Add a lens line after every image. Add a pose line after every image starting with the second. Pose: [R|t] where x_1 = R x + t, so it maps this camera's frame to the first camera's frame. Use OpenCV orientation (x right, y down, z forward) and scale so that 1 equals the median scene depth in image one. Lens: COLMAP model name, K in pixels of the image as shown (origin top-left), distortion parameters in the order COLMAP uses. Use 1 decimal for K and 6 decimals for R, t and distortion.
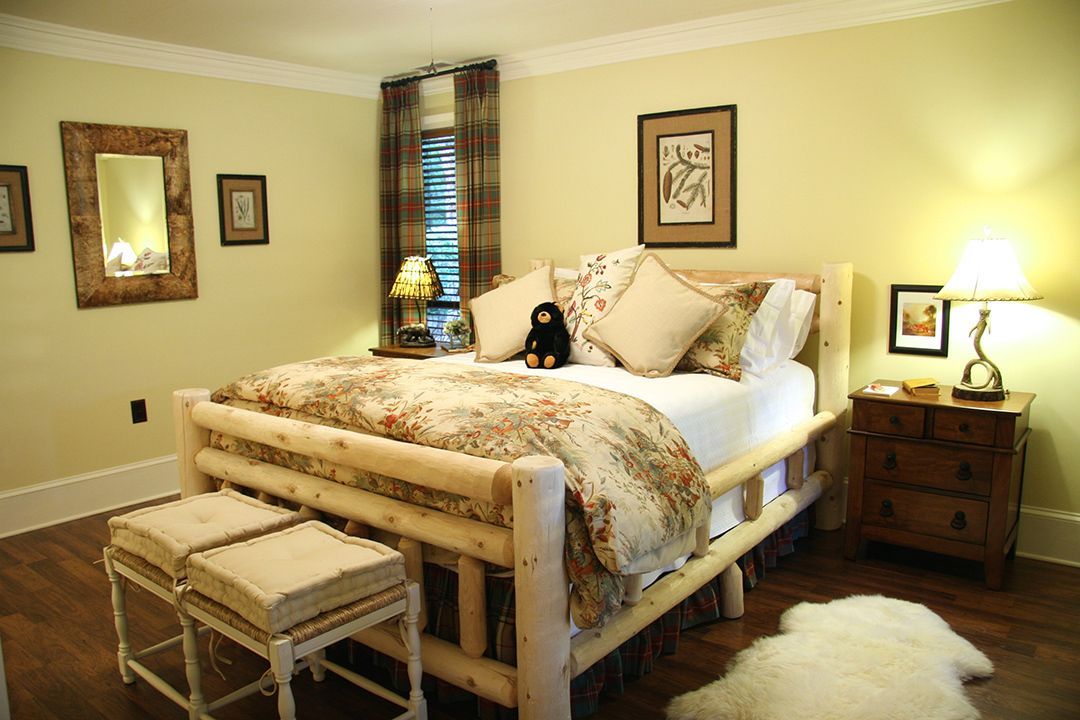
lens RADIAL K [[821.0, 0, 537.0], [0, 821.0, 365.6], [0, 0, 1]] dist [-0.137883, 0.036583]
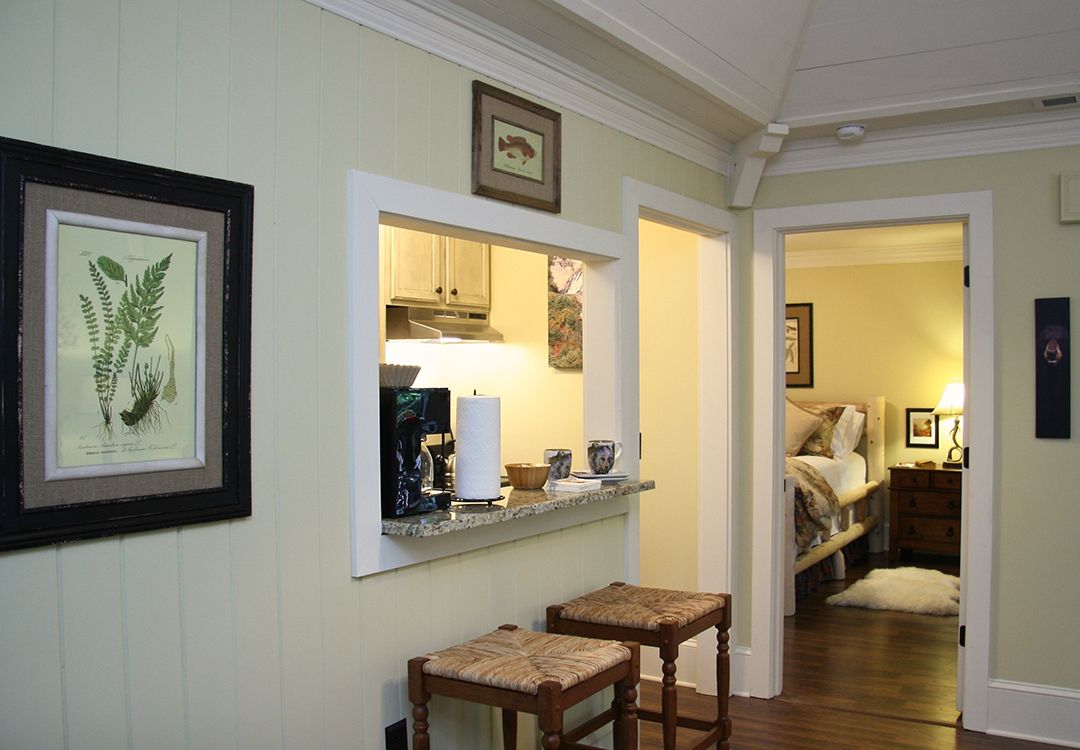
lens RADIAL K [[965.2, 0, 583.7], [0, 965.2, 392.8], [0, 0, 1]] dist [-0.140316, -0.006622]
pose [[0.992063, 0.007730, 0.125501, -0.546244], [0.009104, 0.991073, -0.133009, 0.142369], [-0.125409, 0.133096, 0.983137, -1.014024]]
